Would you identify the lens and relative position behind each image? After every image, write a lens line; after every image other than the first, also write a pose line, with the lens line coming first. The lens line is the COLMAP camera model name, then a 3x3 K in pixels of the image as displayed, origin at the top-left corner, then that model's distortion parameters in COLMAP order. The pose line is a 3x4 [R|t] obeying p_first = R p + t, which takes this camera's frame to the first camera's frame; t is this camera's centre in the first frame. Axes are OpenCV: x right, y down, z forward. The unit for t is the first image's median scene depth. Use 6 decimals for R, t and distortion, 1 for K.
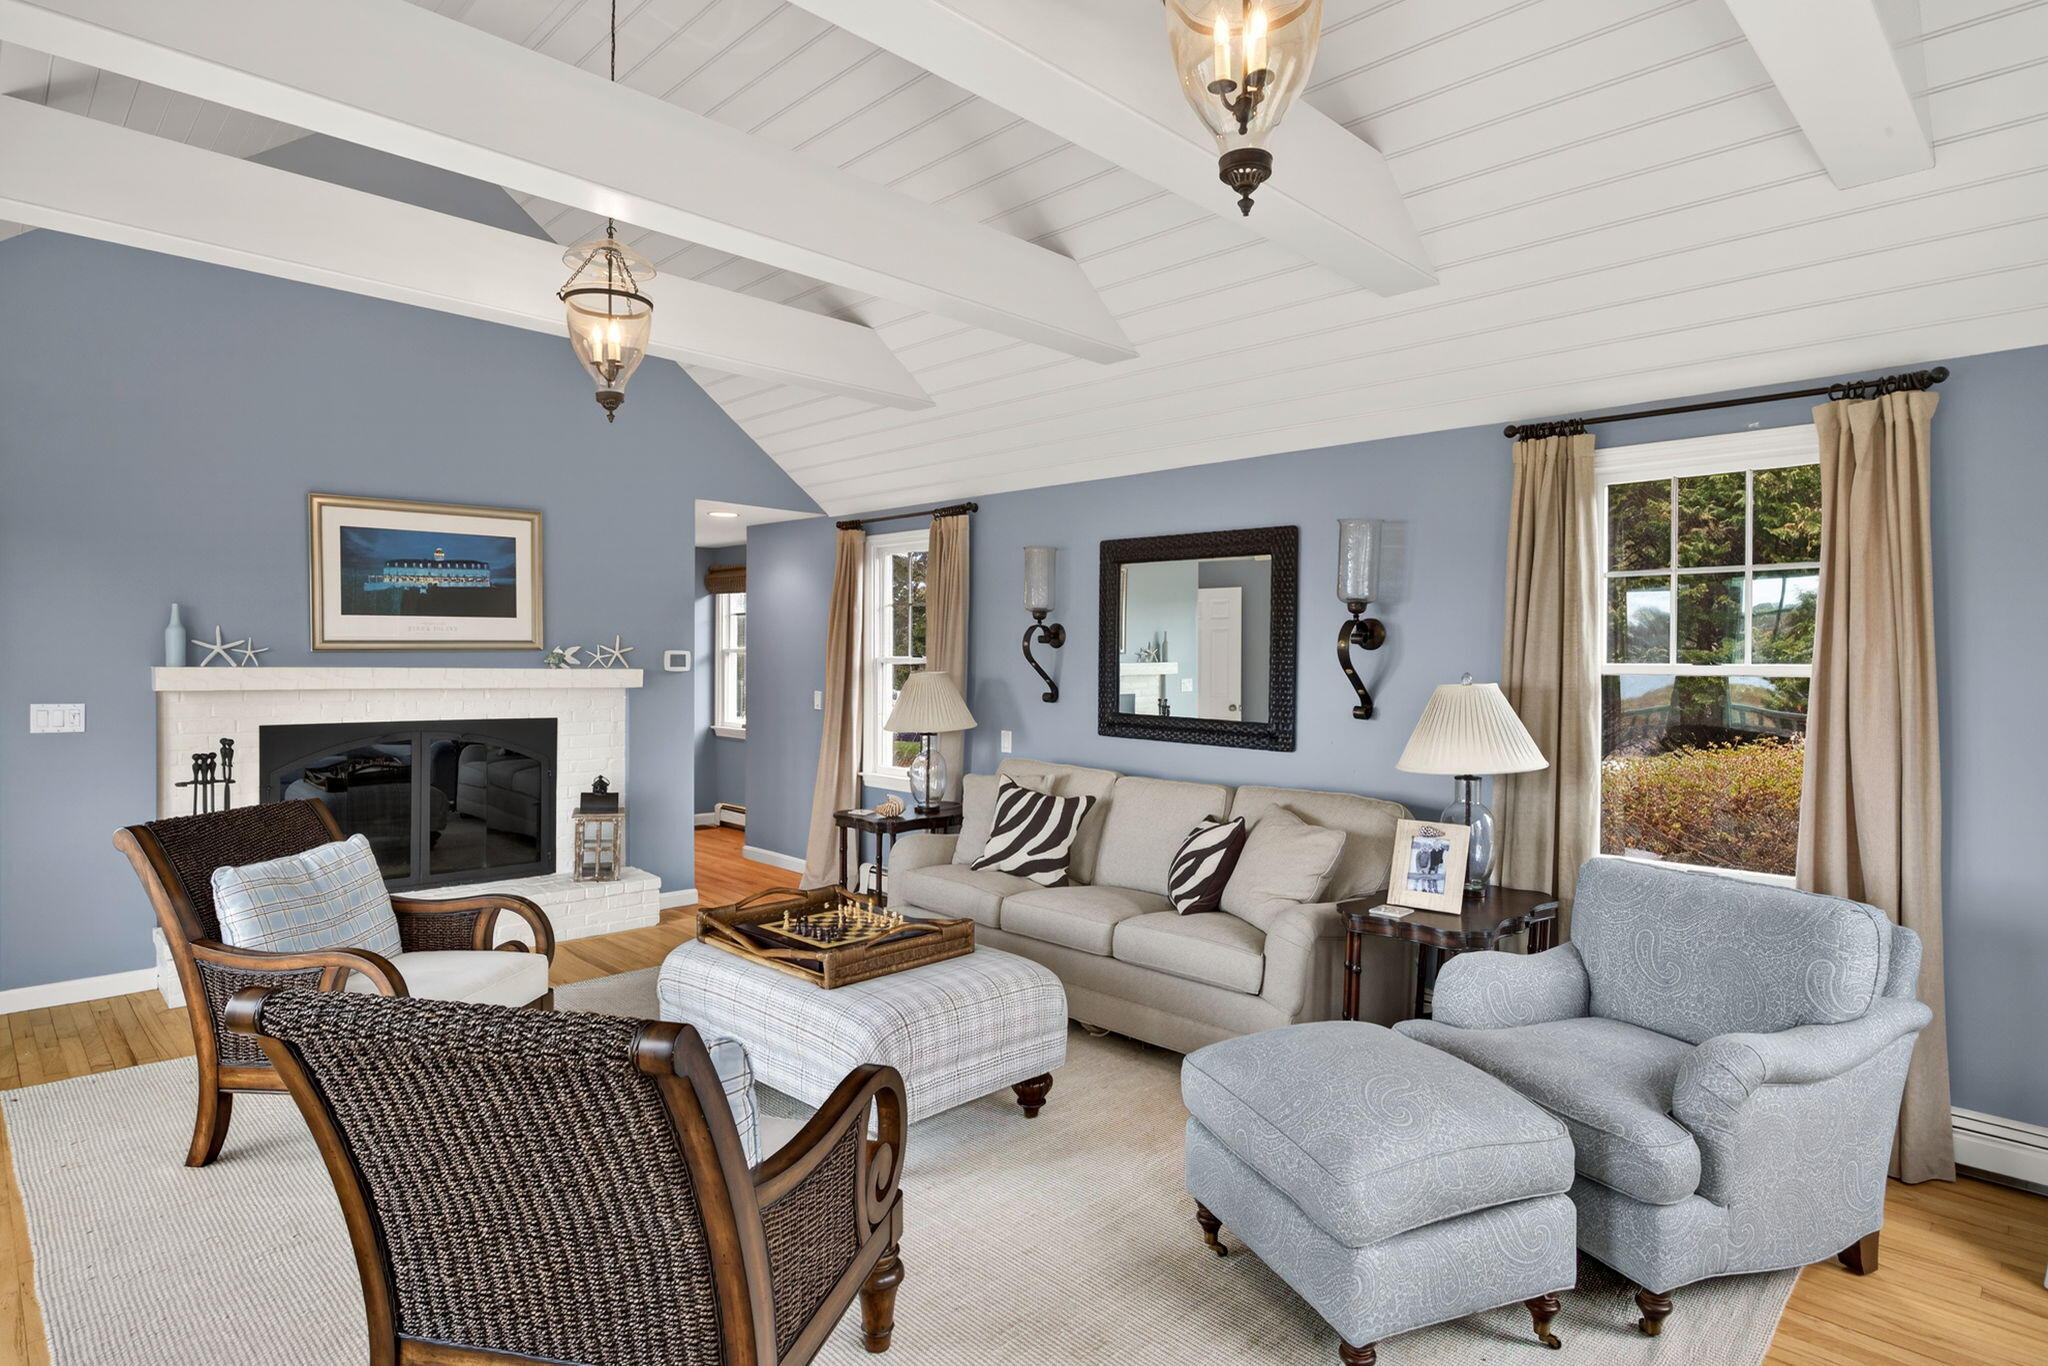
lens RADIAL K [[1109.3, 0, 1022.7], [0, 1109.3, 680.3], [0, 0, 1]] dist [0.000470, -0.000751]
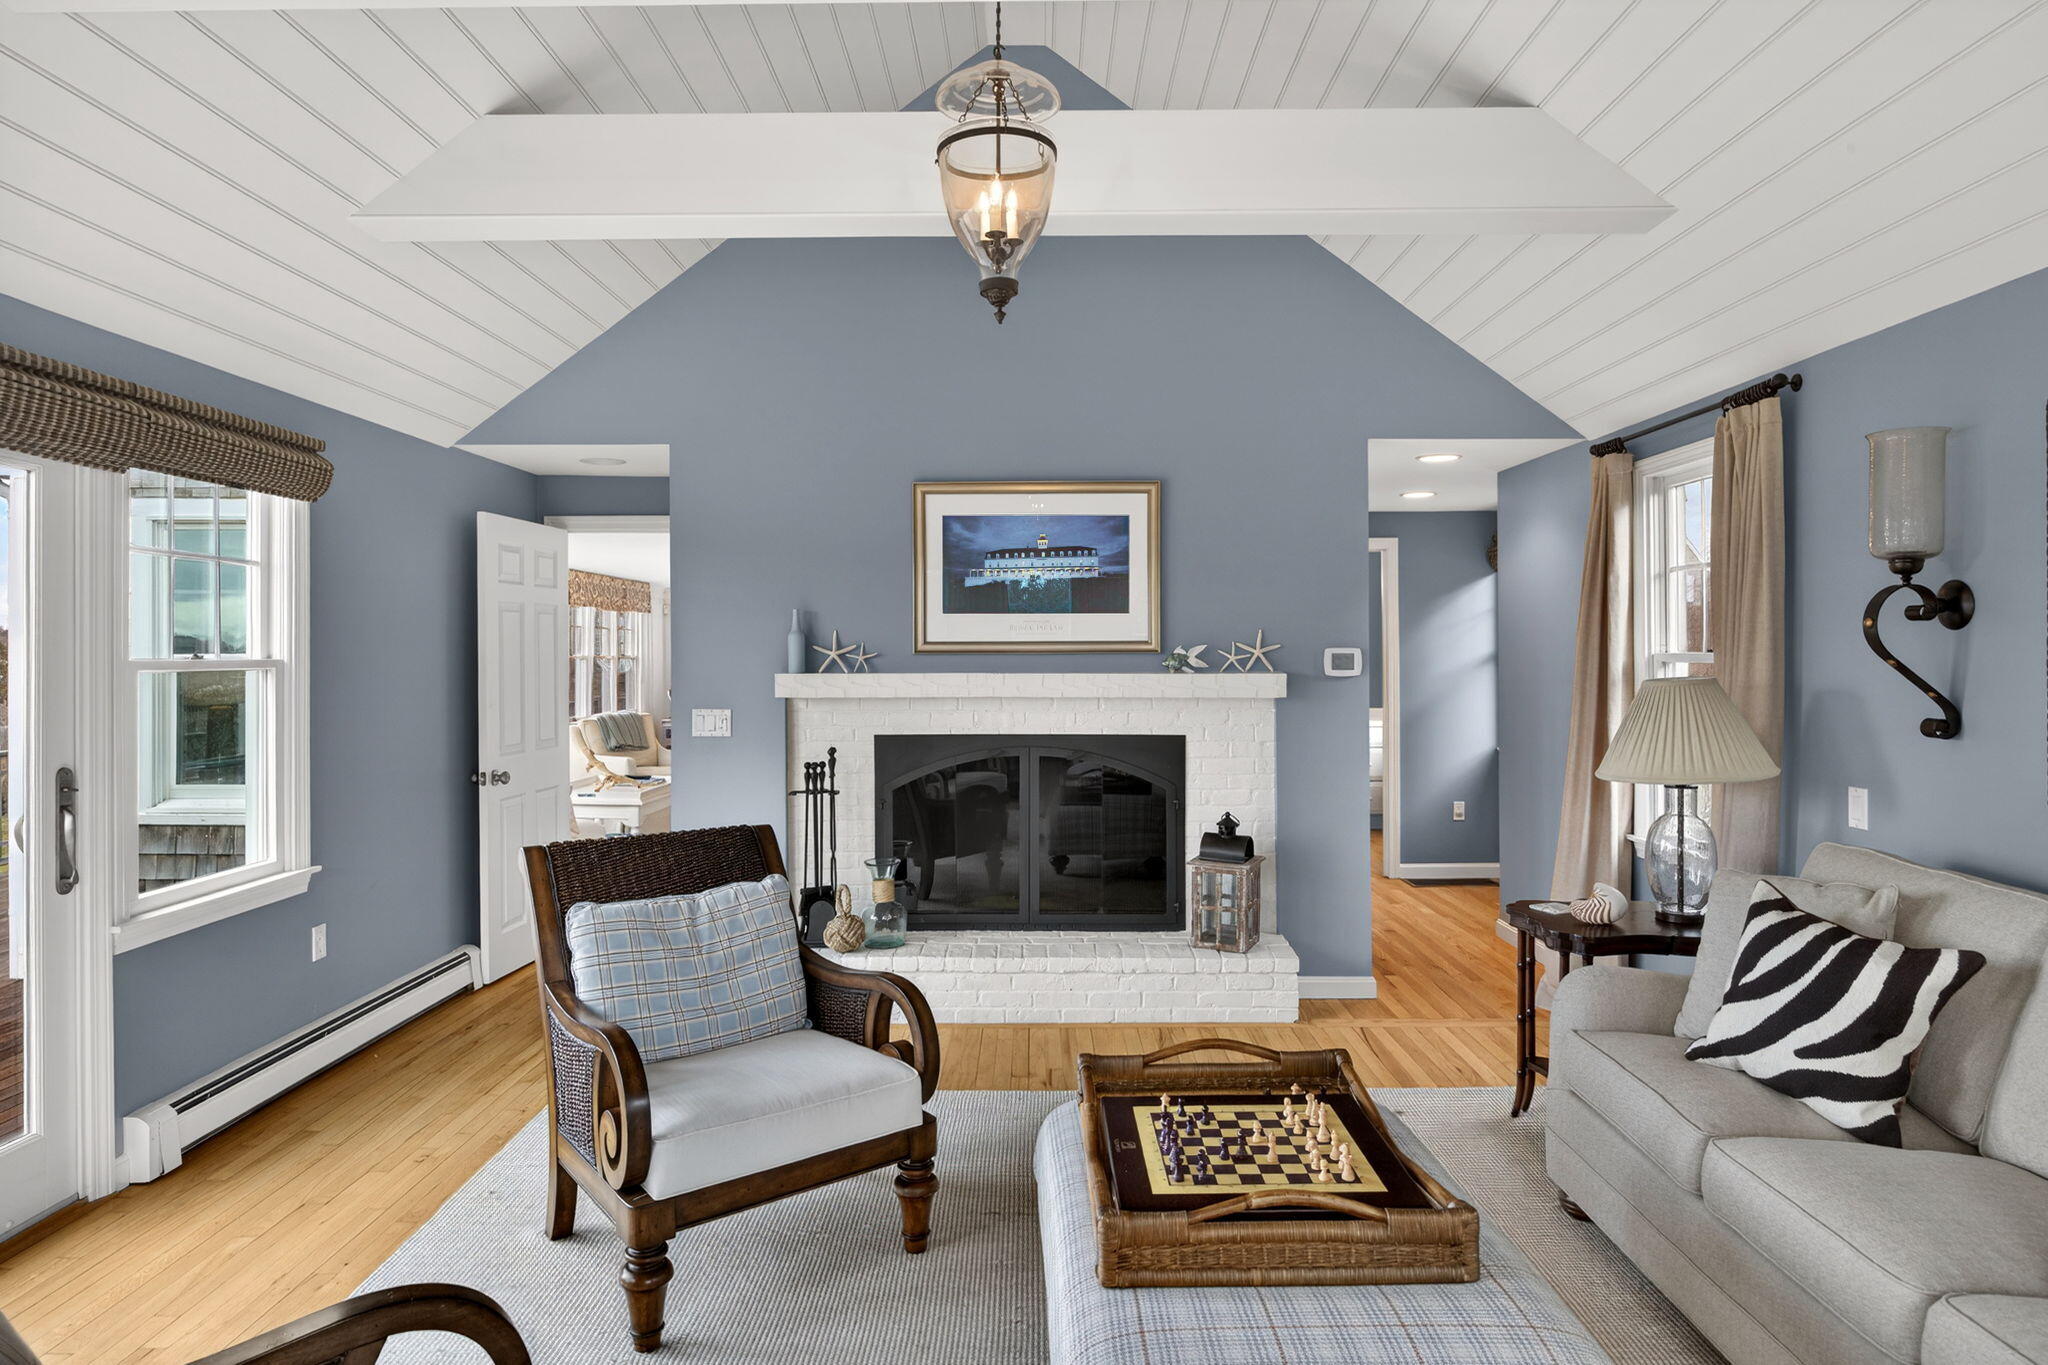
lens RADIAL K [[1203.8, 0, 1026.1], [0, 1203.8, 662.0], [0, 0, 1]] dist [0.004977, -0.005886]
pose [[0.707360, -0.009608, -0.706788, 0.125941], [-0.002748, 0.999863, -0.016343, -0.004907], [0.706848, 0.013502, 0.707236, 0.346086]]
